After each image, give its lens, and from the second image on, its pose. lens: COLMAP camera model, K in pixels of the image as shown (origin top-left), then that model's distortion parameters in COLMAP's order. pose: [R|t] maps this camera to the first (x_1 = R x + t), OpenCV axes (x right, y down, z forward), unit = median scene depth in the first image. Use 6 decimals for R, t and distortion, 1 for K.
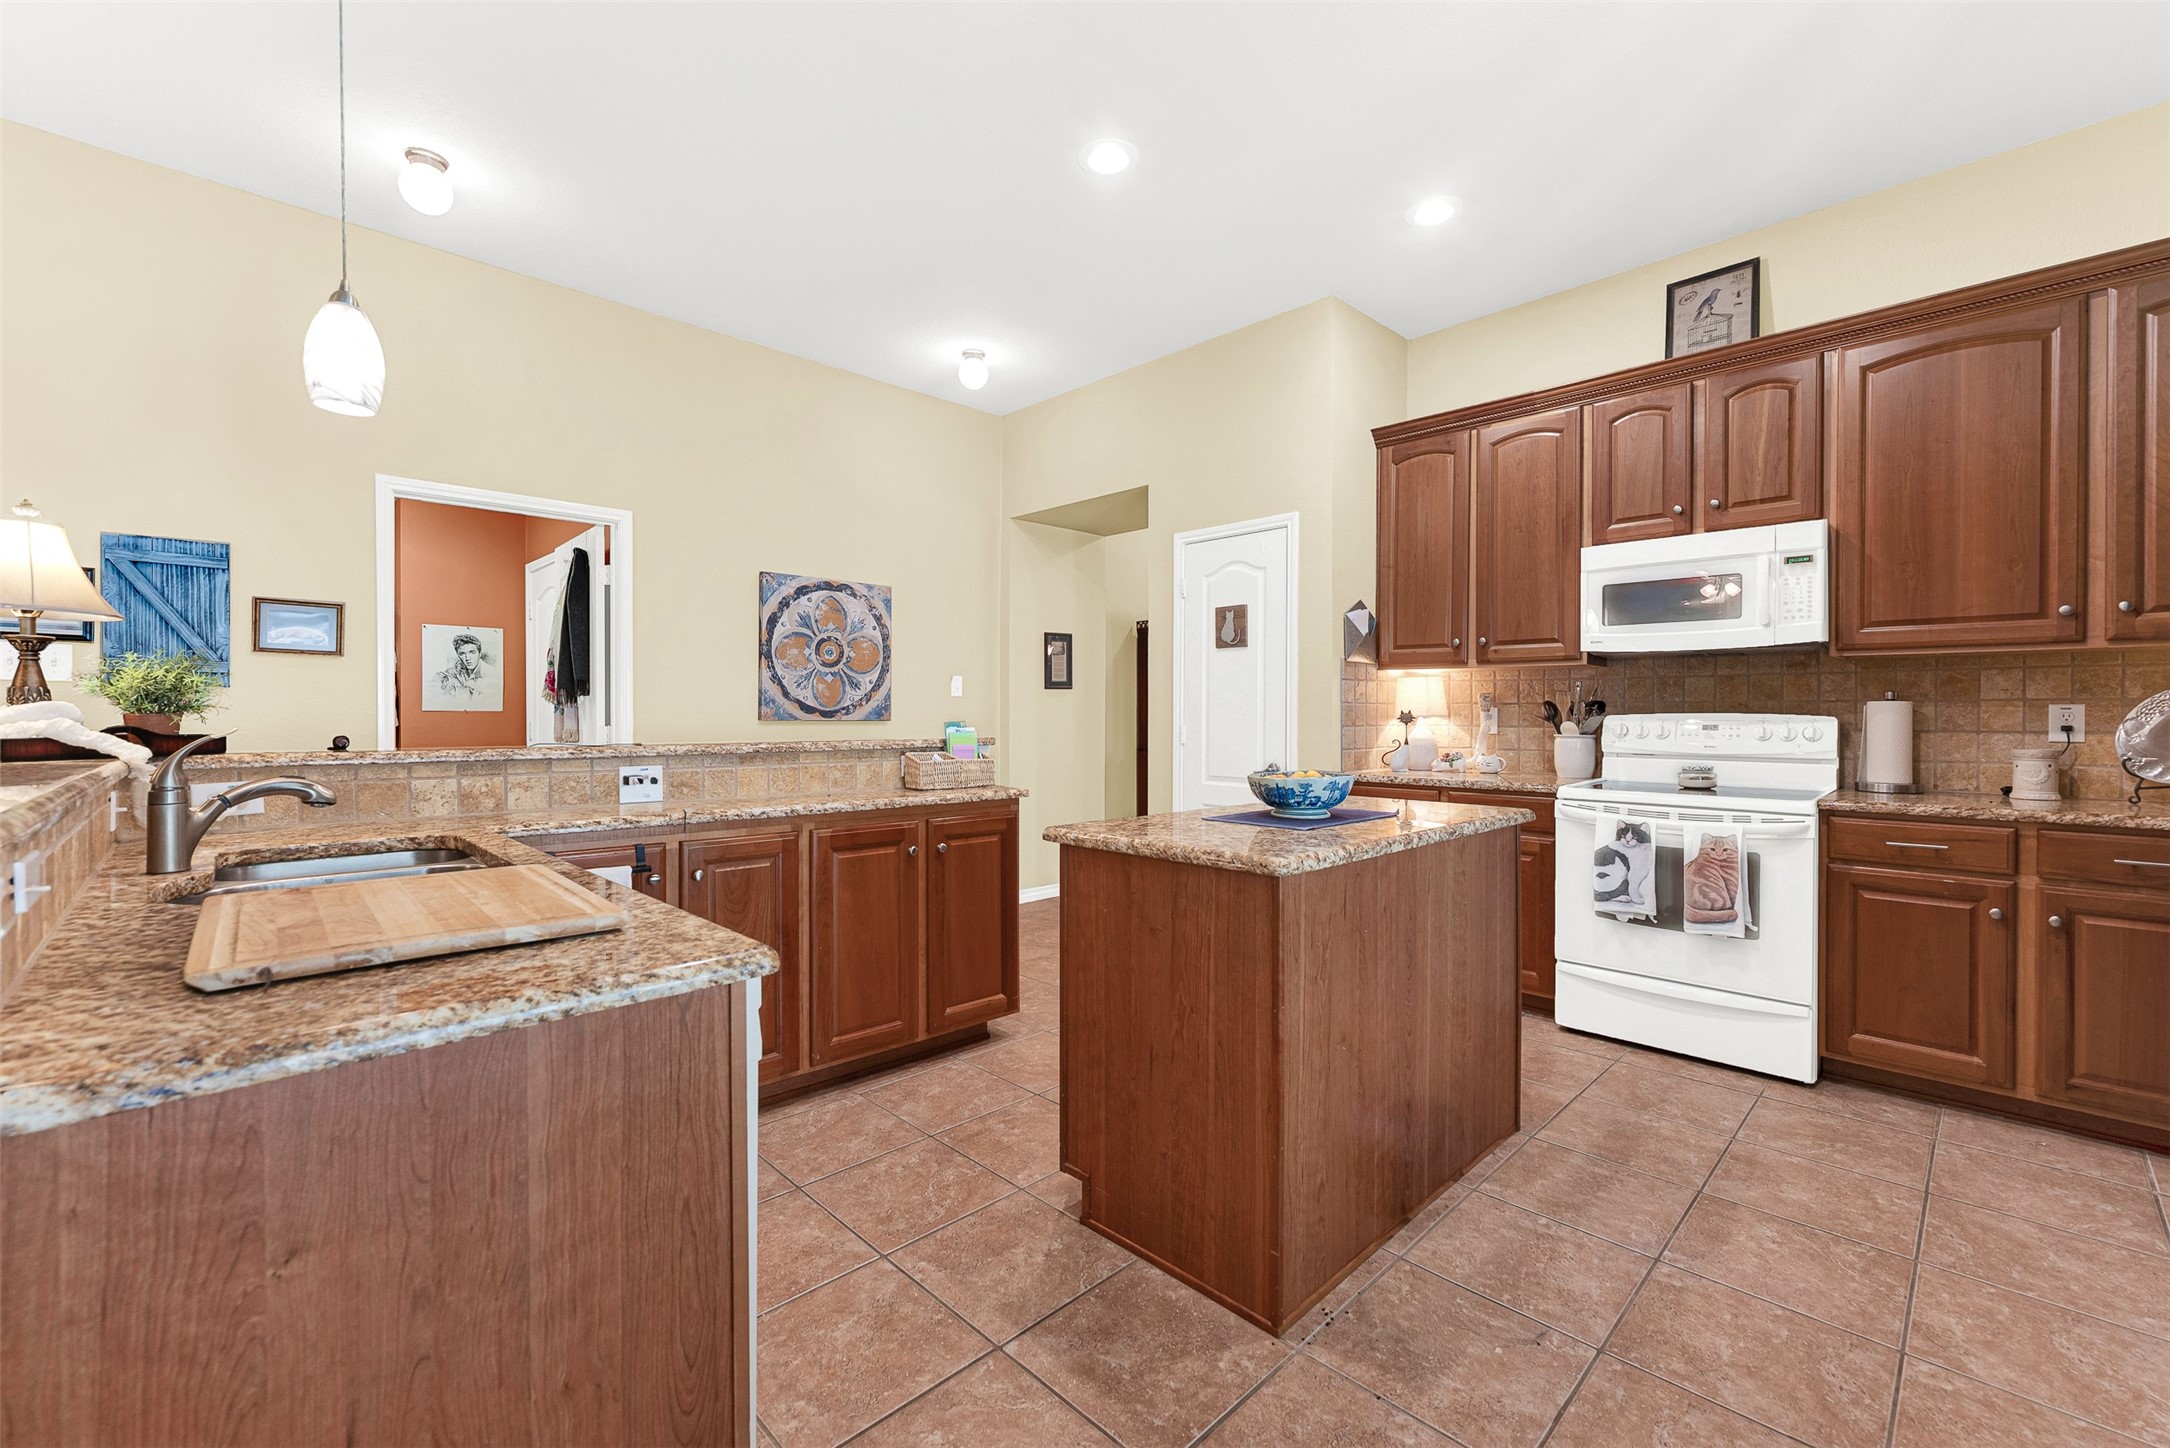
lens RADIAL K [[888.0, 0, 1092.3], [0, 888.0, 719.6], [0, 0, 1]] dist [-0.000735, 0.000110]
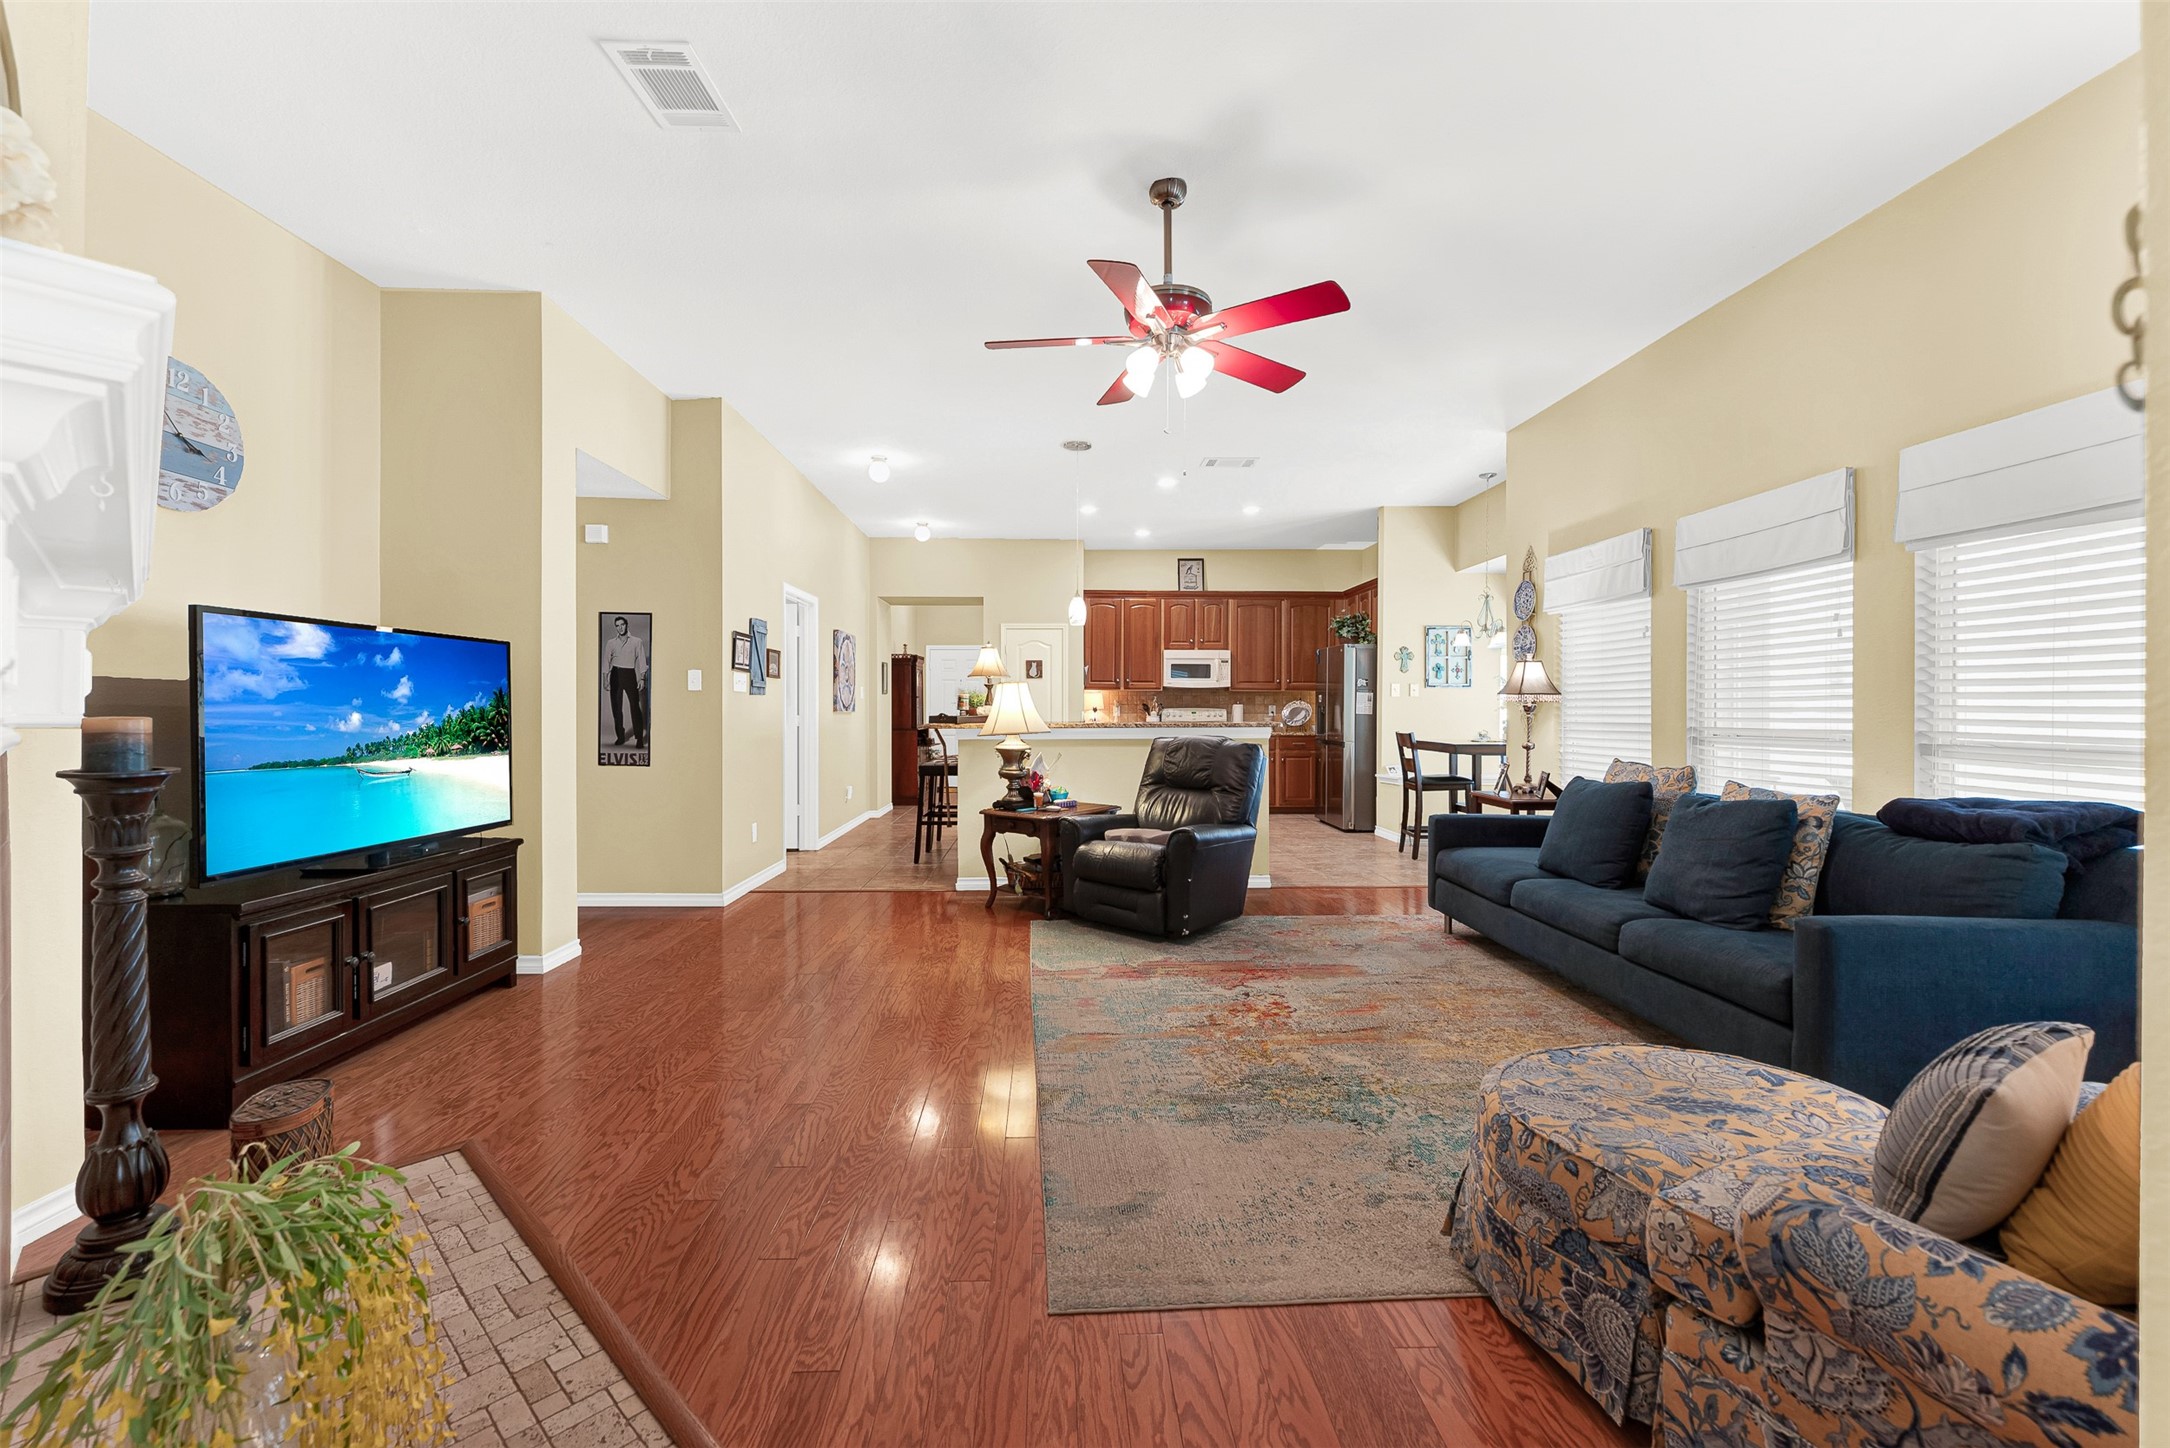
lens RADIAL K [[888.0, 0, 1090.1], [0, 888.0, 707.4], [0, 0, 1]] dist [-0.000735, 0.000110]
pose [[0.677318, -0.000218, 0.735690, -1.749379], [0.007092, 0.999955, -0.006233, 0.007099], [-0.735656, 0.009439, 0.677290, -0.772693]]
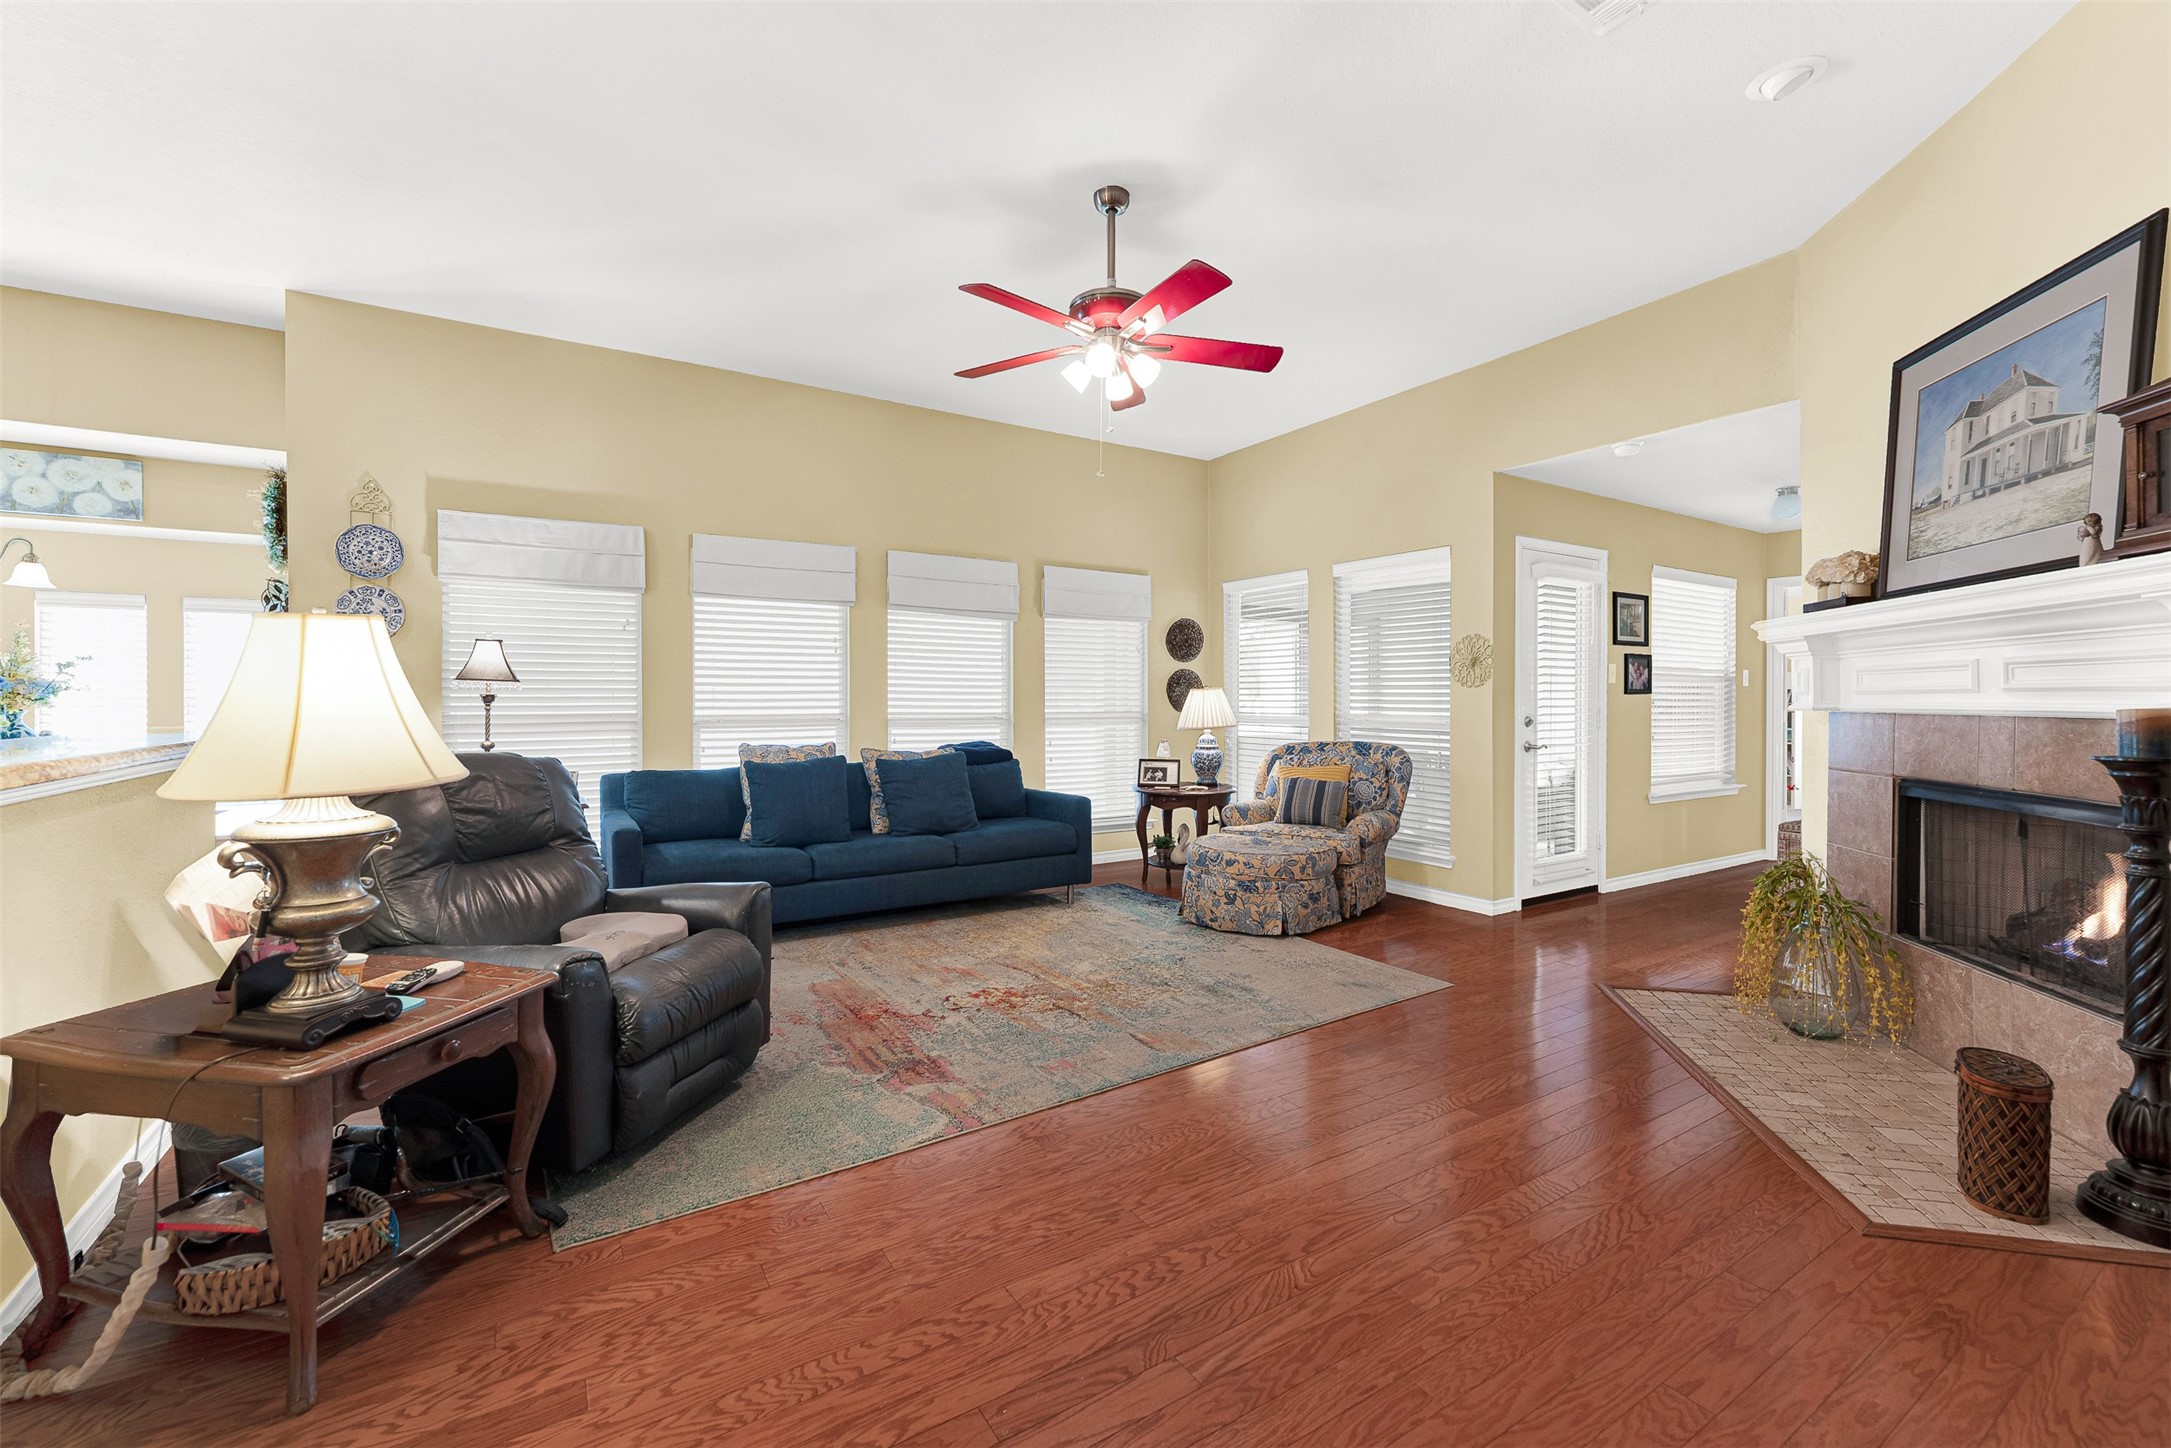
lens RADIAL K [[888.4, 0, 1085.1], [0, 888.4, 707.5], [0, 0, 1]] dist [-0.000735, 0.000110]
pose [[-0.973891, -0.001950, 0.227009, -1.204388], [0.001487, 0.999887, 0.014968, -0.002615], [-0.227013, 0.014915, -0.973778, 0.726990]]
